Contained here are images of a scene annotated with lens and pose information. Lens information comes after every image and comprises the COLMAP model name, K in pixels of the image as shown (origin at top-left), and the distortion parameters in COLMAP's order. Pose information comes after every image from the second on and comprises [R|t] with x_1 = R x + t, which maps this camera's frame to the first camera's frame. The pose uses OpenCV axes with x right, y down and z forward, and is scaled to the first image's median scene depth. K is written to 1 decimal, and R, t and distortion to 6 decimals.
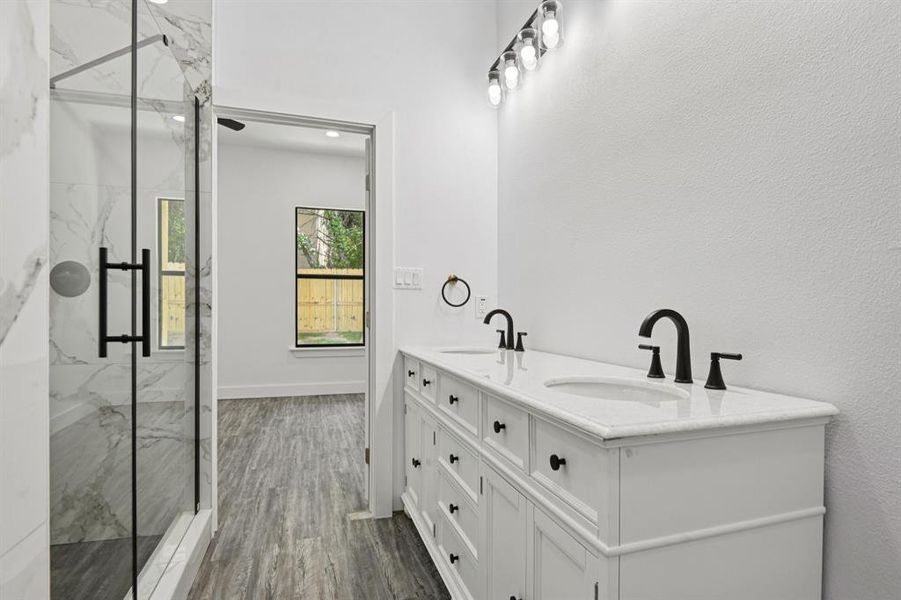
lens RADIAL K [[472.2, 0, 449.6], [0, 472.2, 308.1], [0, 0, 1]] dist [-0.002734, -0.021431]
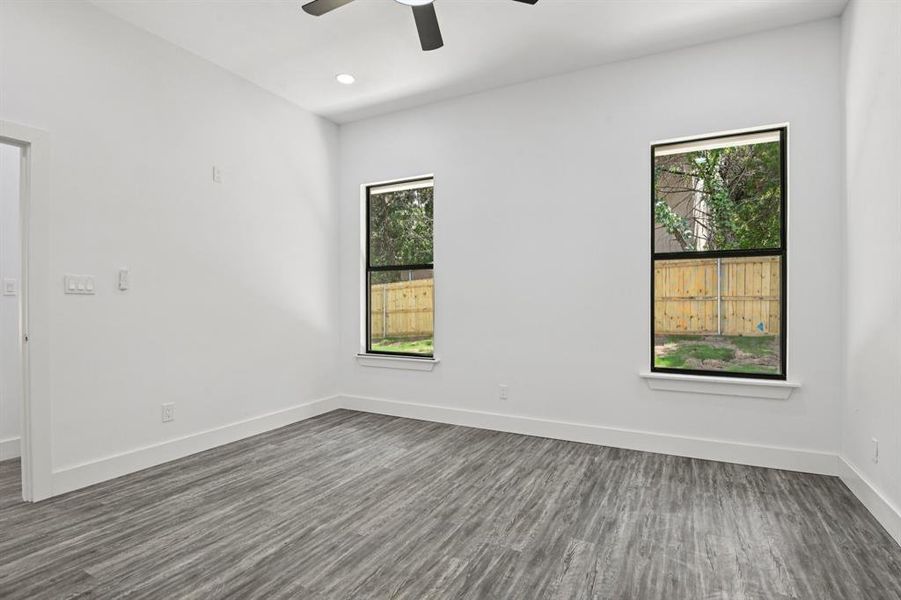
lens RADIAL K [[451.1, 0, 453.5], [0, 451.1, 306.3], [0, 0, 1]] dist [-0.012161, -0.001303]
pose [[0.719491, 0.004134, -0.694490, -0.107931], [0.002329, 0.999962, 0.008366, -0.009228], [0.694498, -0.007637, 0.719454, 0.412550]]
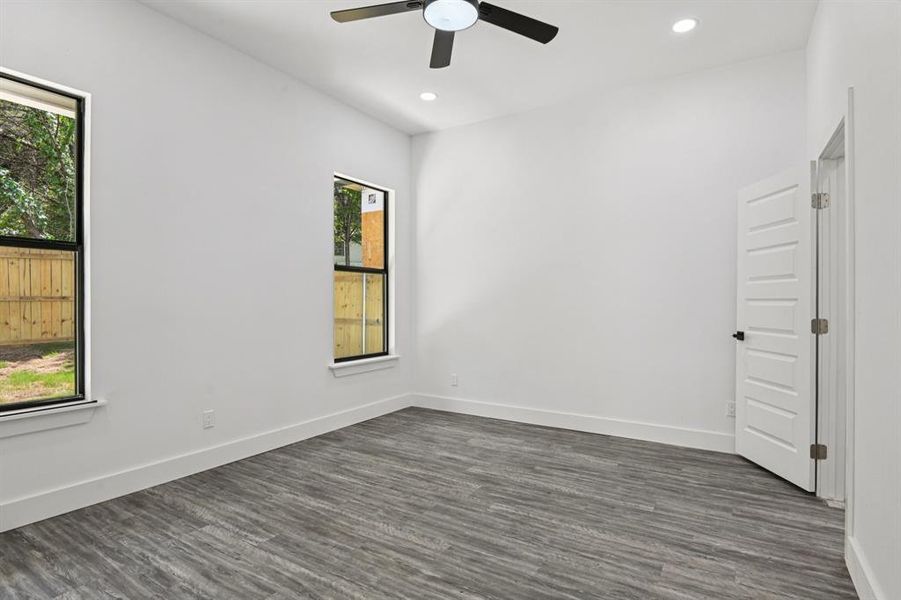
lens RADIAL K [[466.0, 0, 453.1], [0, 466.0, 304.4], [0, 0, 1]] dist [0.000822, -0.009902]
pose [[0.749968, -0.004169, 0.661461, -0.686348], [-0.001164, 0.999970, 0.007622, -0.016343], [-0.661473, -0.006486, 0.749941, 0.339967]]
